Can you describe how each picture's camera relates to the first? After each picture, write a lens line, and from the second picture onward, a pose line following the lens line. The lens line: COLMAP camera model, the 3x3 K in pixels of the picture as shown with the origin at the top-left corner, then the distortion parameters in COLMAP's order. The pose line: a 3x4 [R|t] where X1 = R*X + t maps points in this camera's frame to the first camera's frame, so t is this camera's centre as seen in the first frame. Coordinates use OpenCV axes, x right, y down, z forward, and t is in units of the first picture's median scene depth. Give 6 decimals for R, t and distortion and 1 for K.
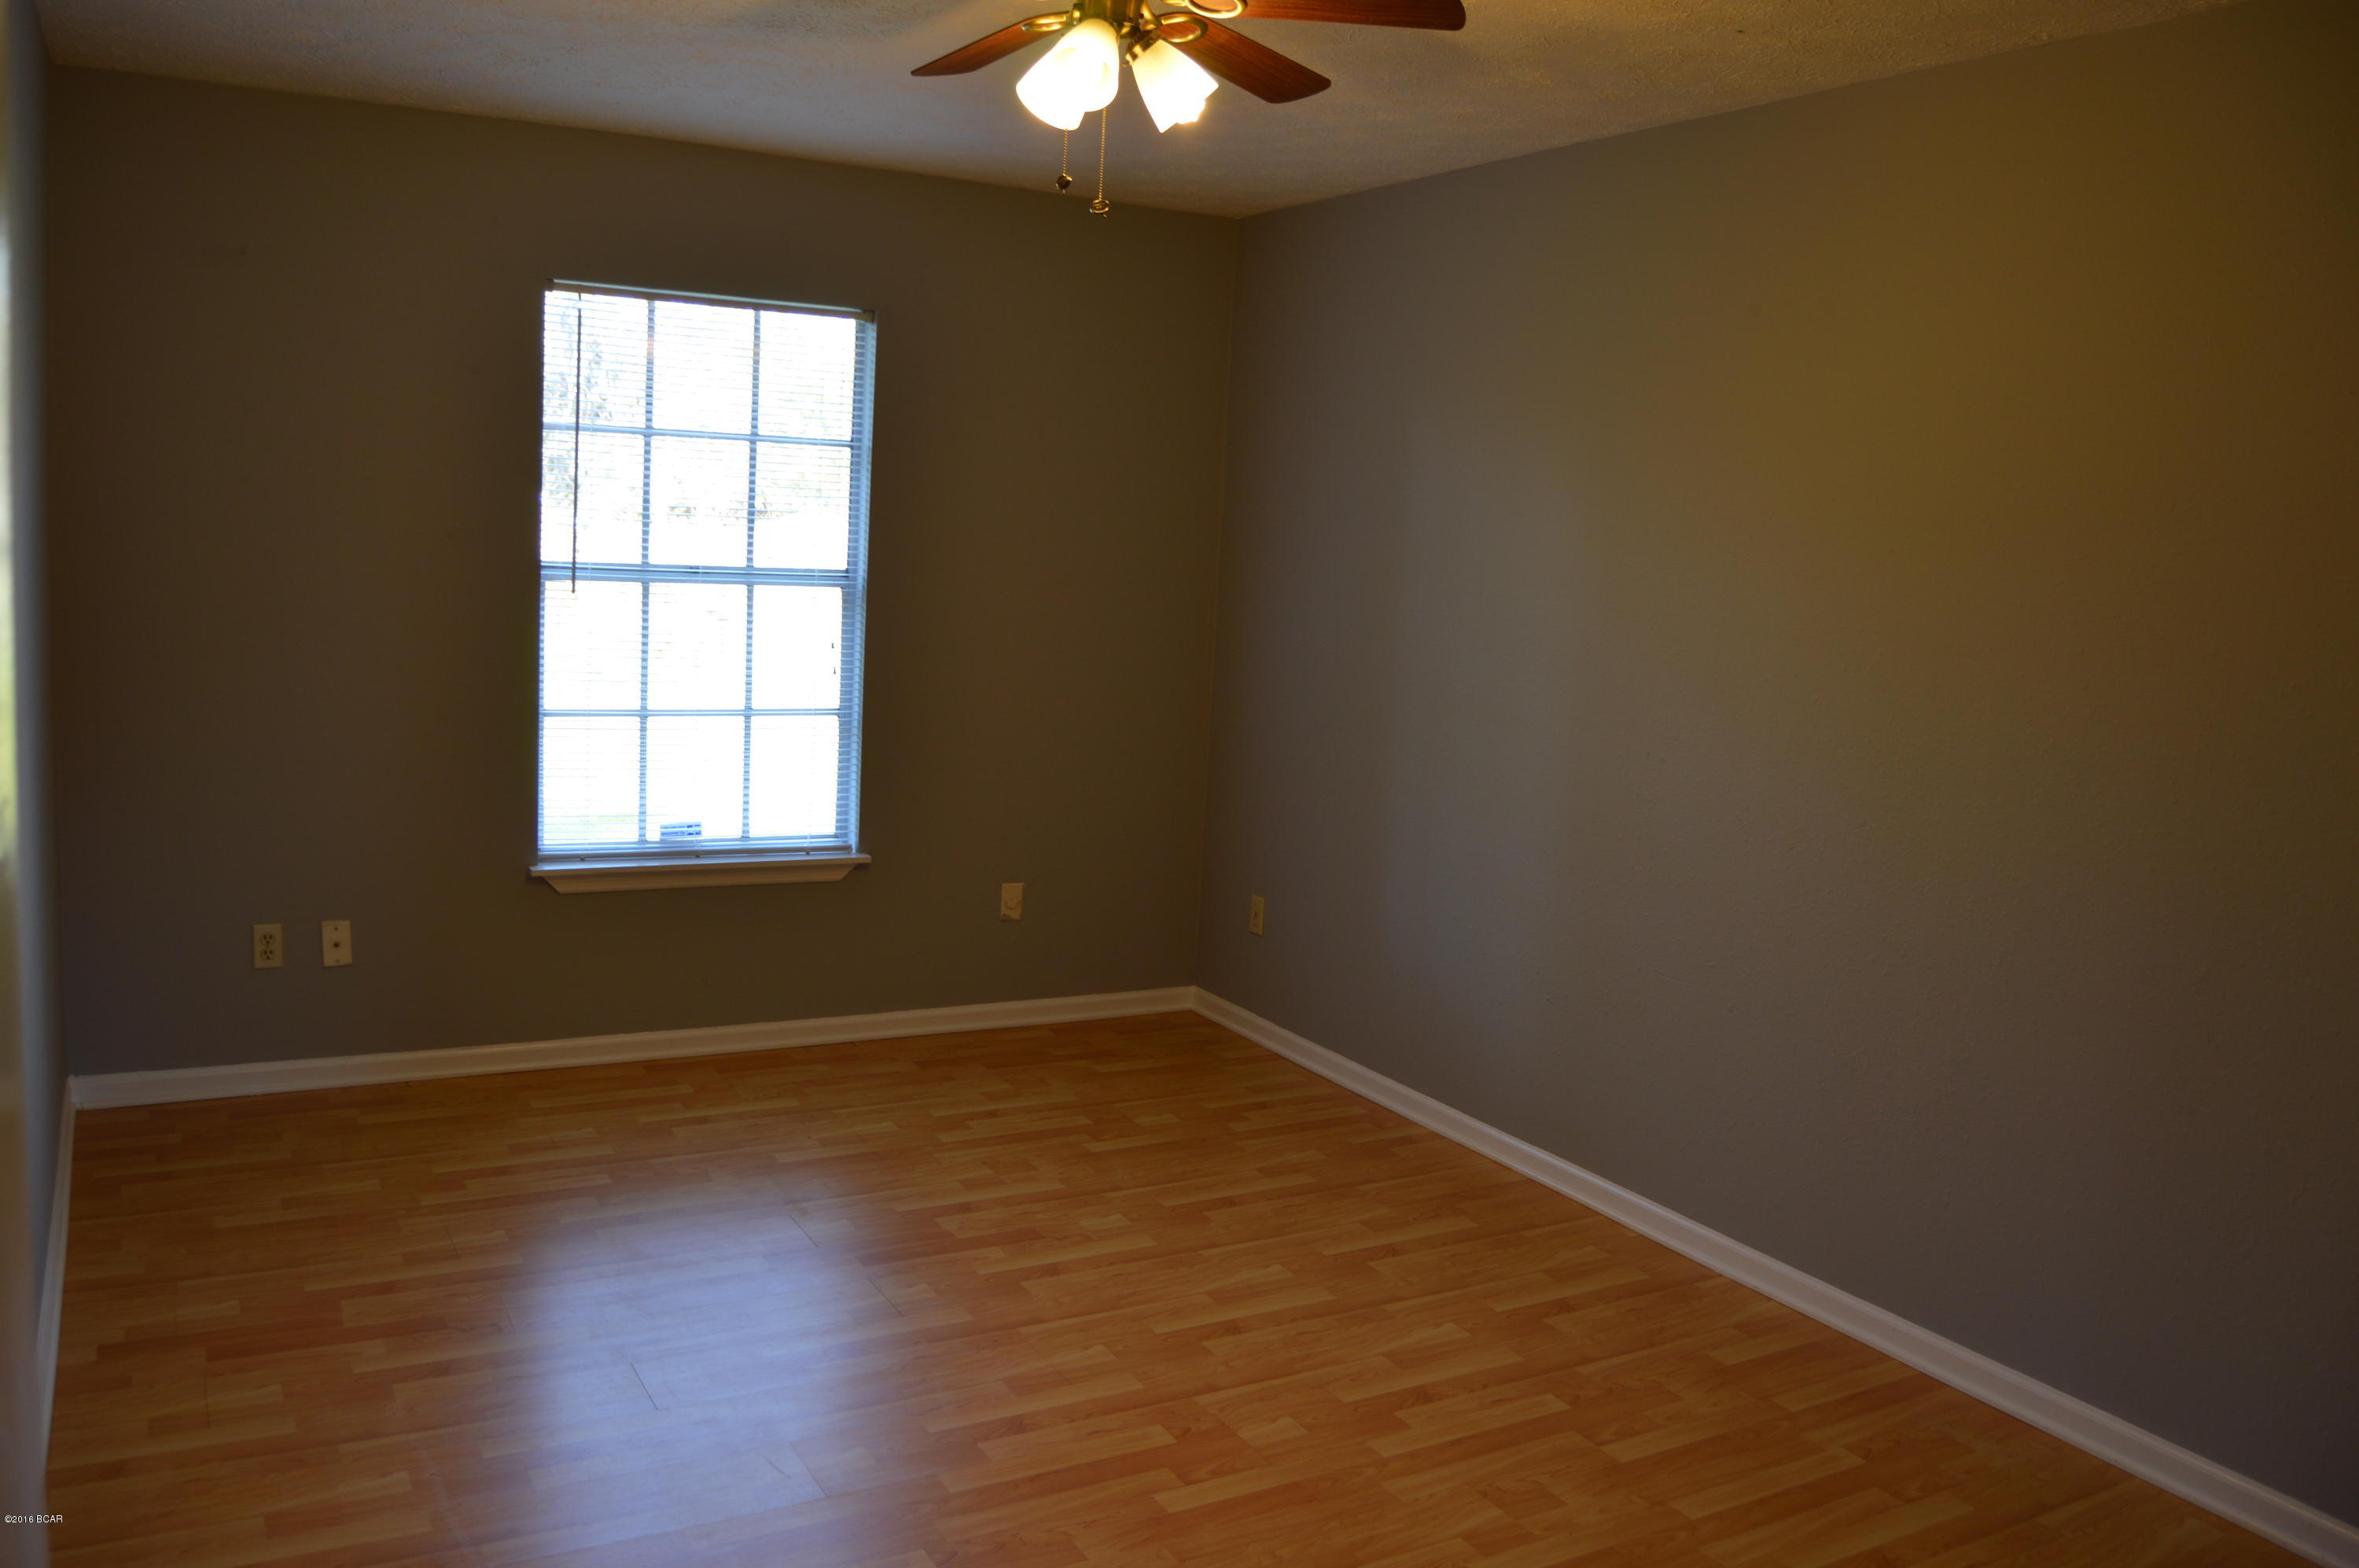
lens RADIAL K [[1860.2, 0, 1179.5], [0, 1860.2, 784.0], [0, 0, 1]] dist [-0.087590, 0.009852]
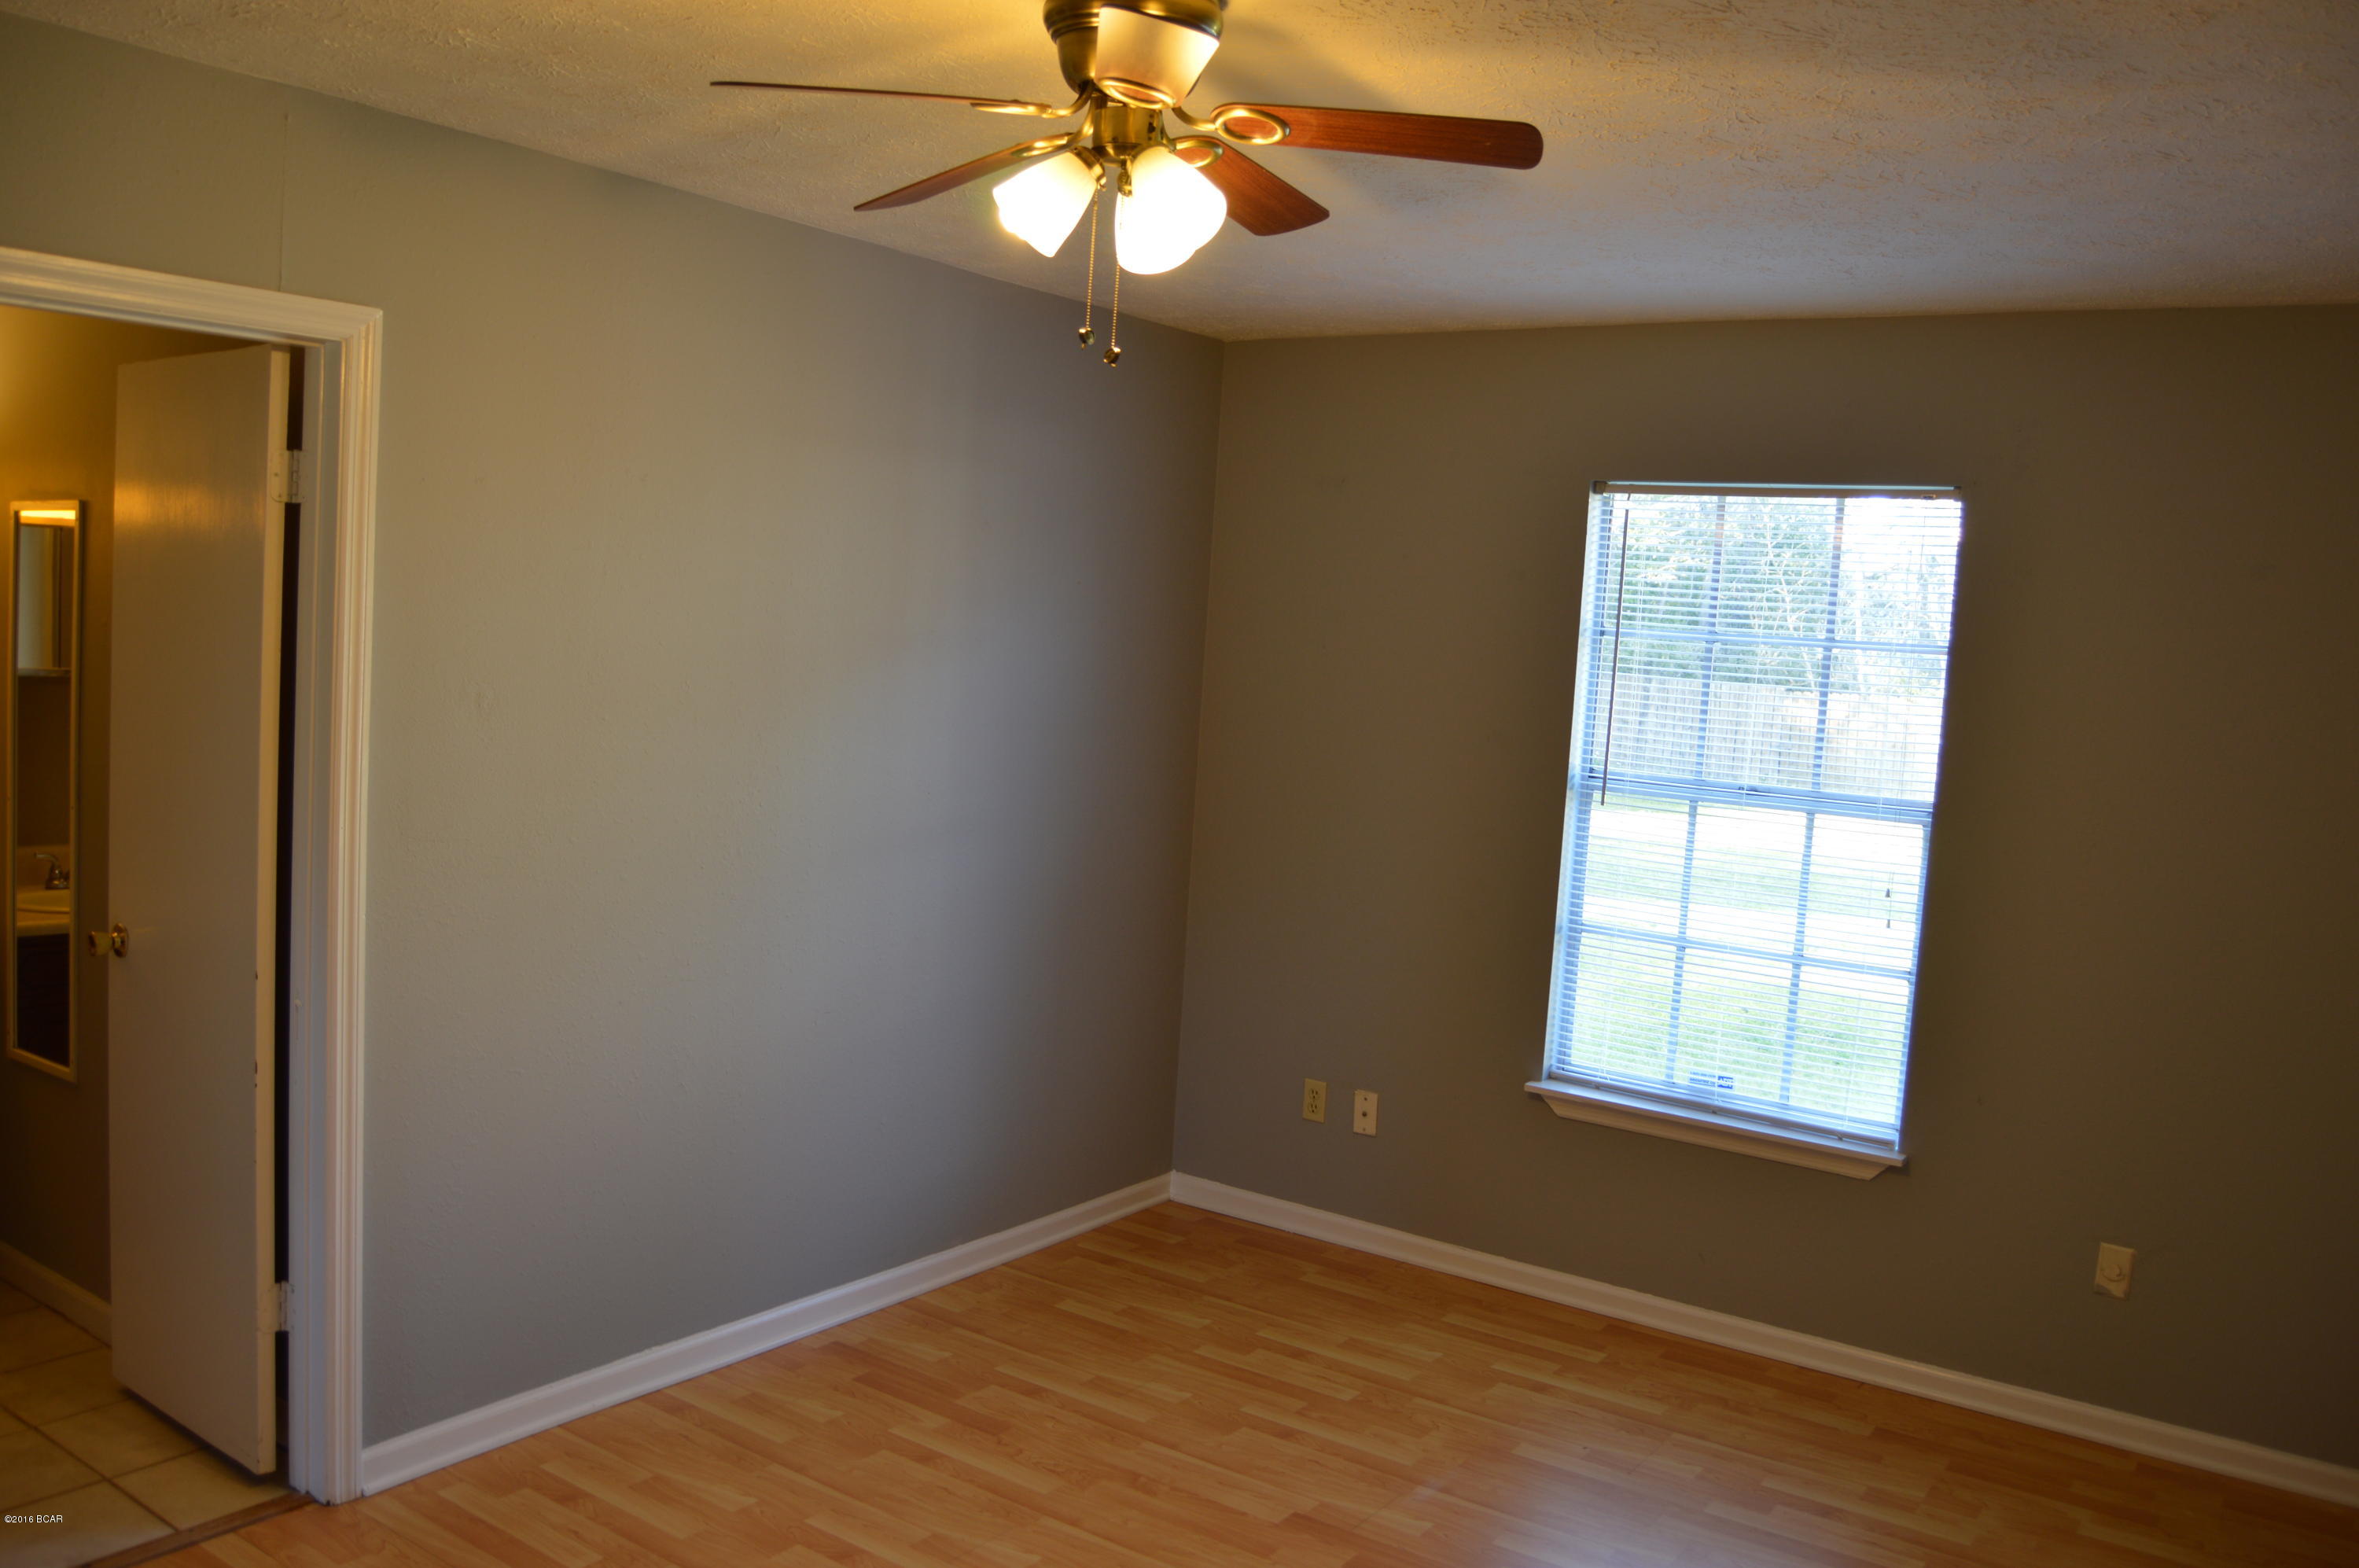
lens RADIAL K [[1860.2, 0, 1179.5], [0, 1860.2, 784.0], [0, 0, 1]] dist [-0.087590, 0.009852]
pose [[0.431746, 0.048864, -0.900671, 0.437123], [-0.161140, 0.986647, -0.023716, -0.056520], [0.887485, 0.155373, 0.433854, 0.387247]]
